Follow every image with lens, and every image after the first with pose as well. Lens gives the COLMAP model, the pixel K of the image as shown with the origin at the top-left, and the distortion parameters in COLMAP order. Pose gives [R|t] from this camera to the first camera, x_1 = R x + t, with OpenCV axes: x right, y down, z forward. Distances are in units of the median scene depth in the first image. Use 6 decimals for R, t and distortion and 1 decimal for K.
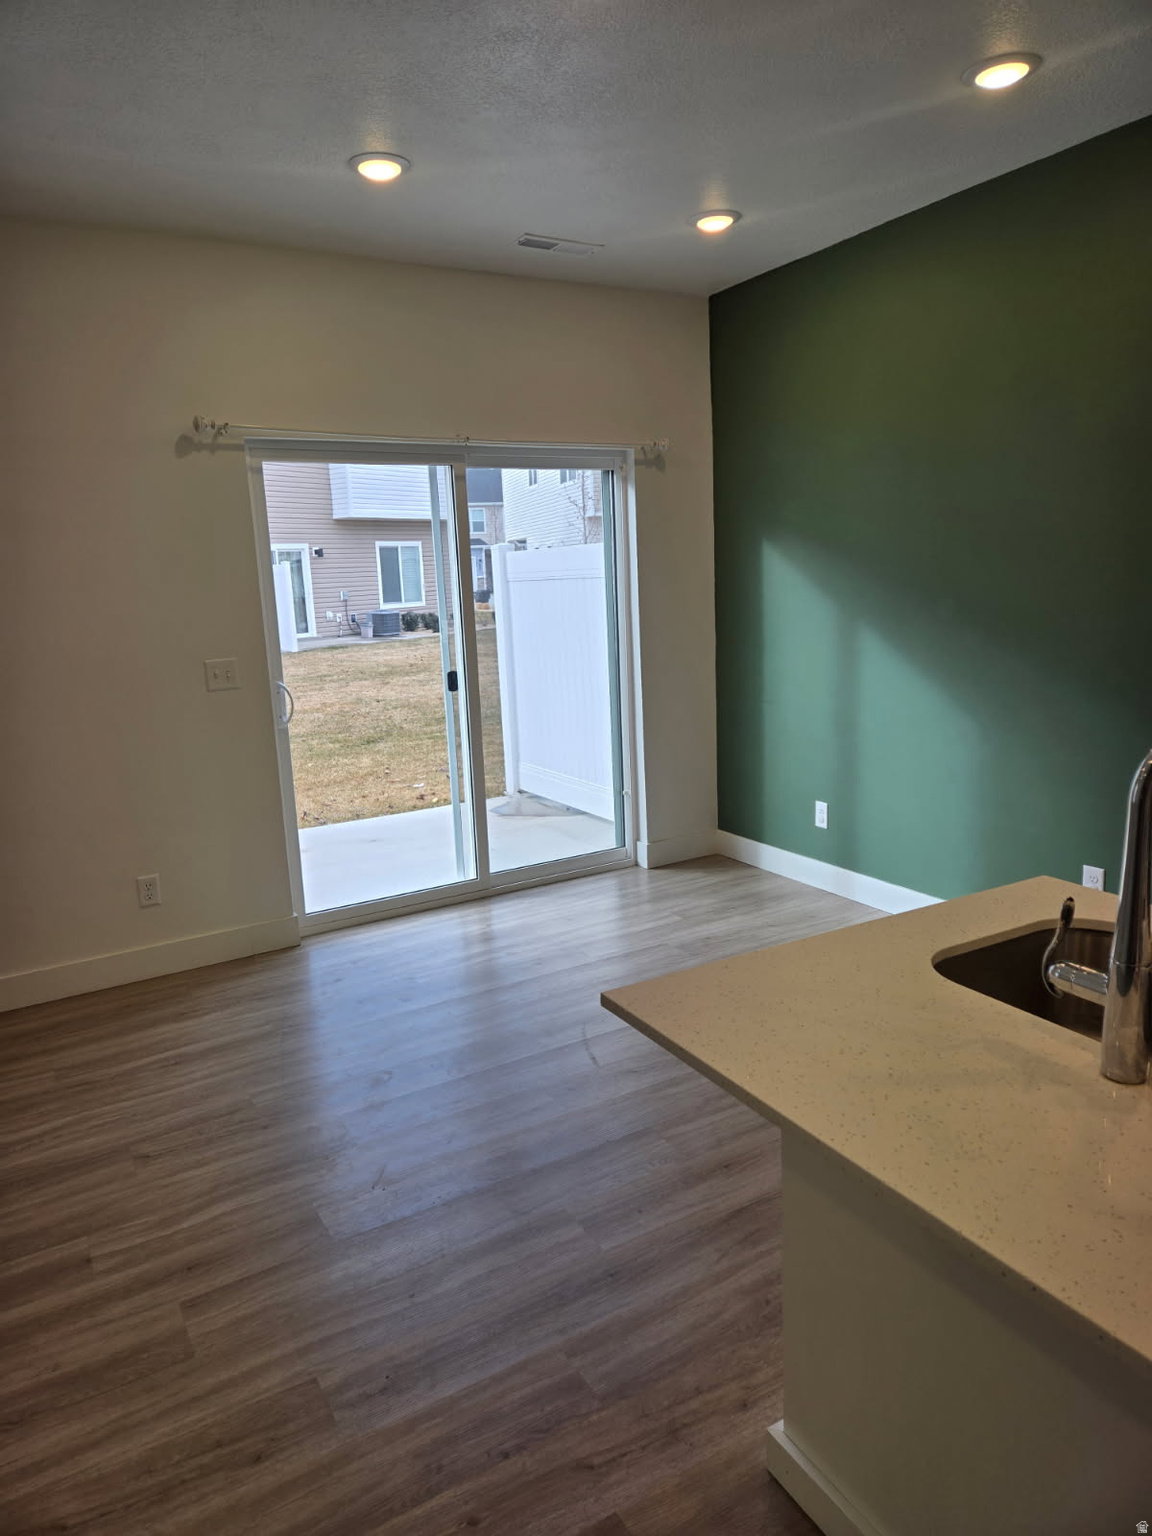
lens RADIAL K [[1023.7, 0, 573.0], [0, 1023.7, 752.3], [0, 0, 1]] dist [0.056178, -0.042700]
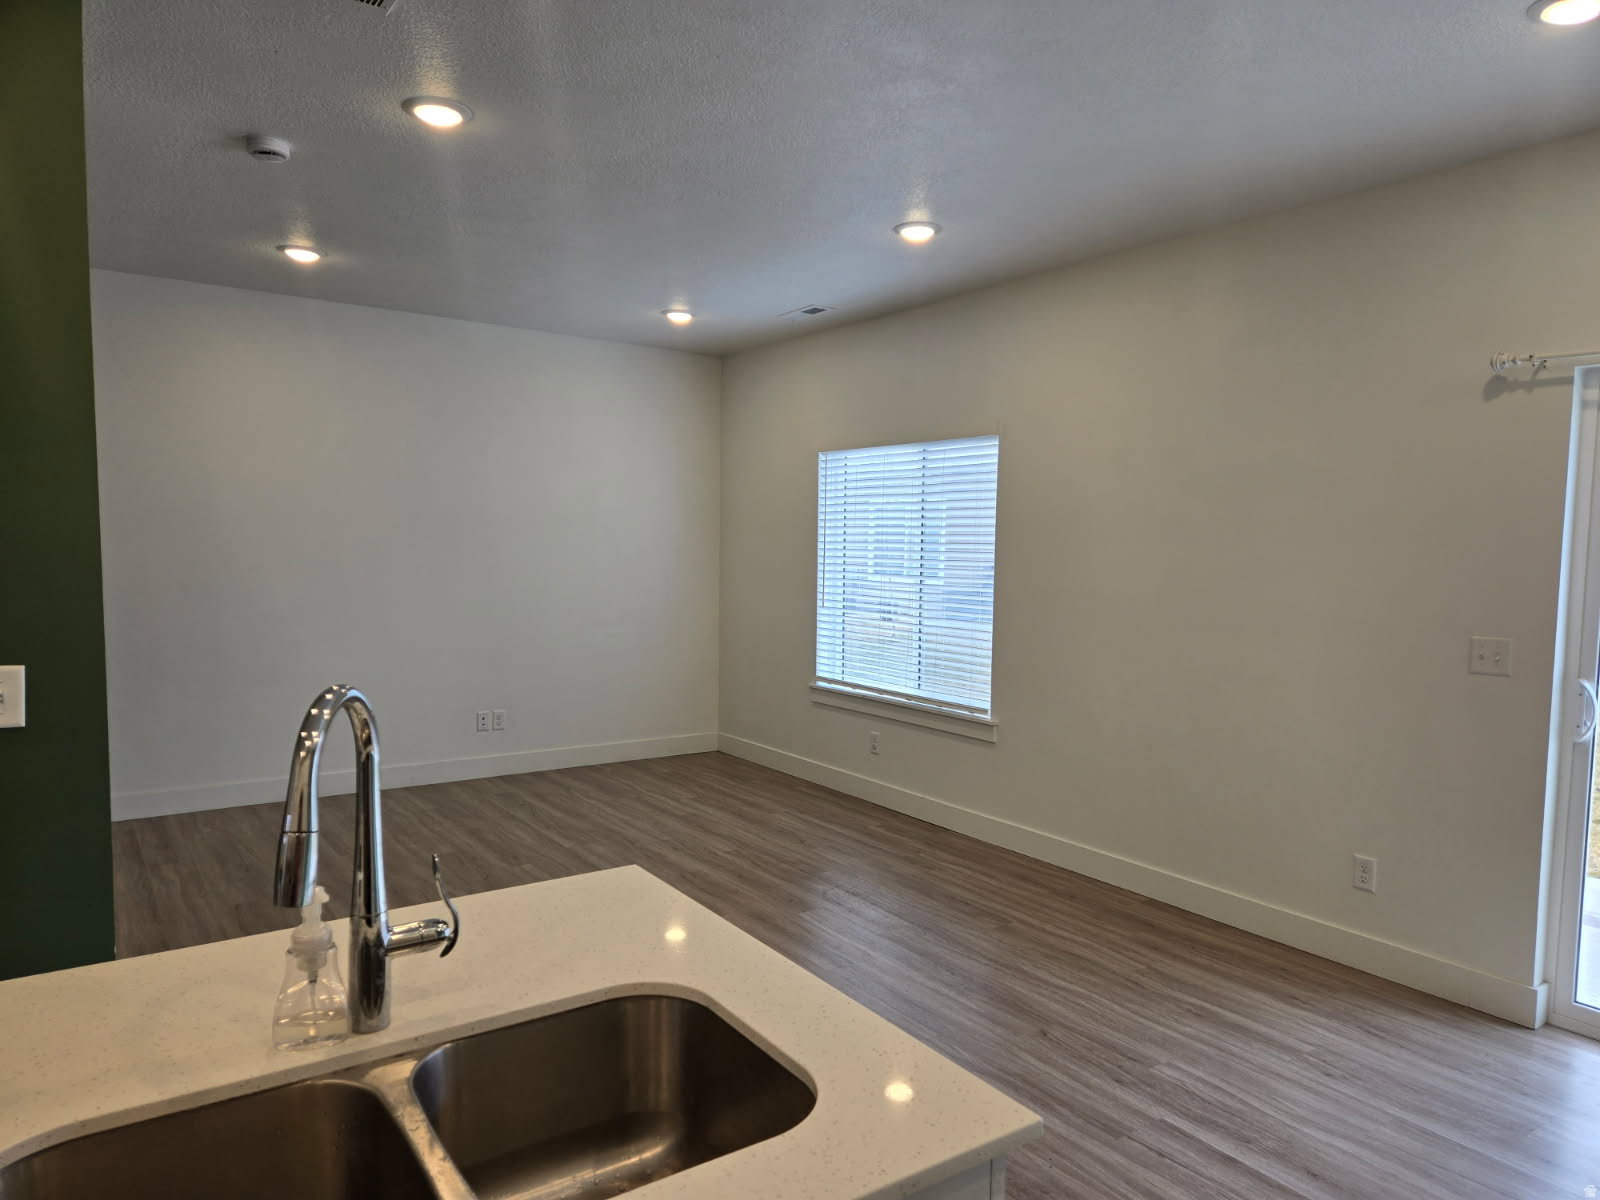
lens RADIAL K [[1066.3, 0, 794.0], [0, 1066.3, 613.2], [0, 0, 1]] dist [0.056178, -0.042700]
pose [[0.060511, 0.113045, -0.991745, 0.531542], [-0.195242, 0.975715, 0.099306, -0.095846], [0.978887, 0.187621, 0.081113, 0.420165]]
